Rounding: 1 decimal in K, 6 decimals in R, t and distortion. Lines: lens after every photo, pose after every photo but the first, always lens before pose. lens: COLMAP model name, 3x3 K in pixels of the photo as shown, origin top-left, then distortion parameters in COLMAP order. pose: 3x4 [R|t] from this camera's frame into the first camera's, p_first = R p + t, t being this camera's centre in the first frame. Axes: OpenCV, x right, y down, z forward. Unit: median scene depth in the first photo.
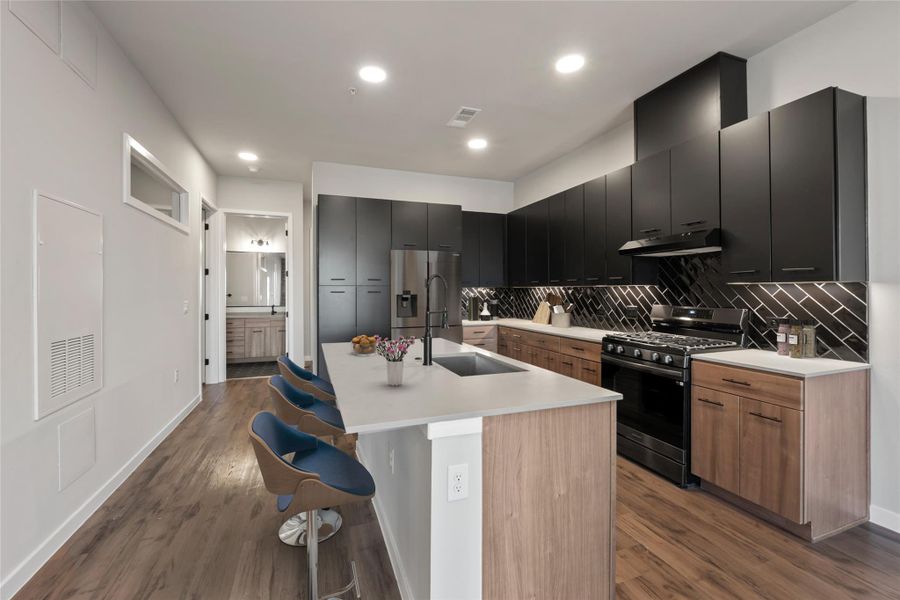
lens RADIAL K [[387.8, 0, 446.8], [0, 387.8, 292.2], [0, 0, 1]] dist [-0.003073, -0.000225]
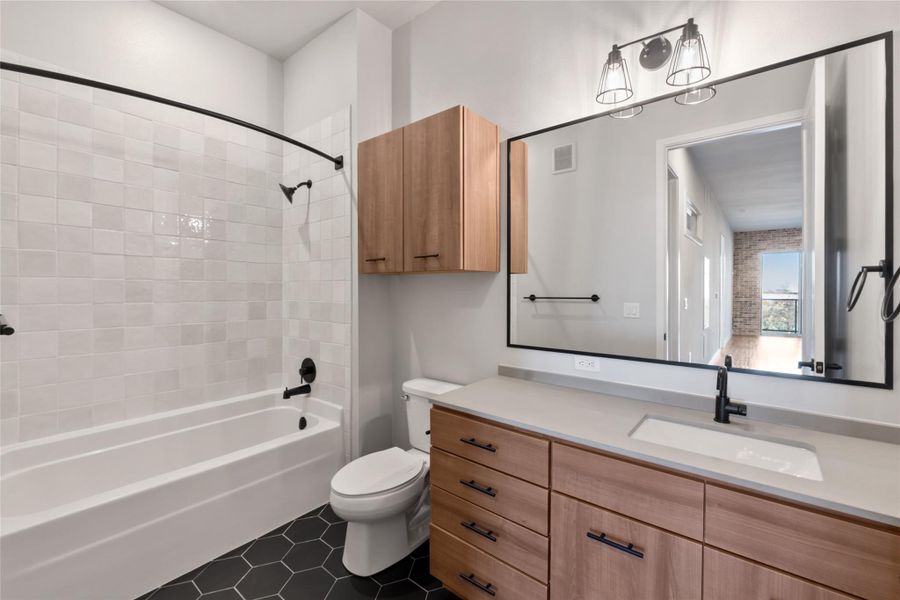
lens RADIAL K [[376.6, 0, 450.0], [0, 376.6, 300.0], [0, 0, 1]] dist [-0.000894, 0.000012]
pose [[0.508761, 0.007431, -0.860876, -0.369342], [0.000832, 0.999958, 0.009124, 0.001070], [0.860907, -0.005358, 0.508734, 0.815632]]
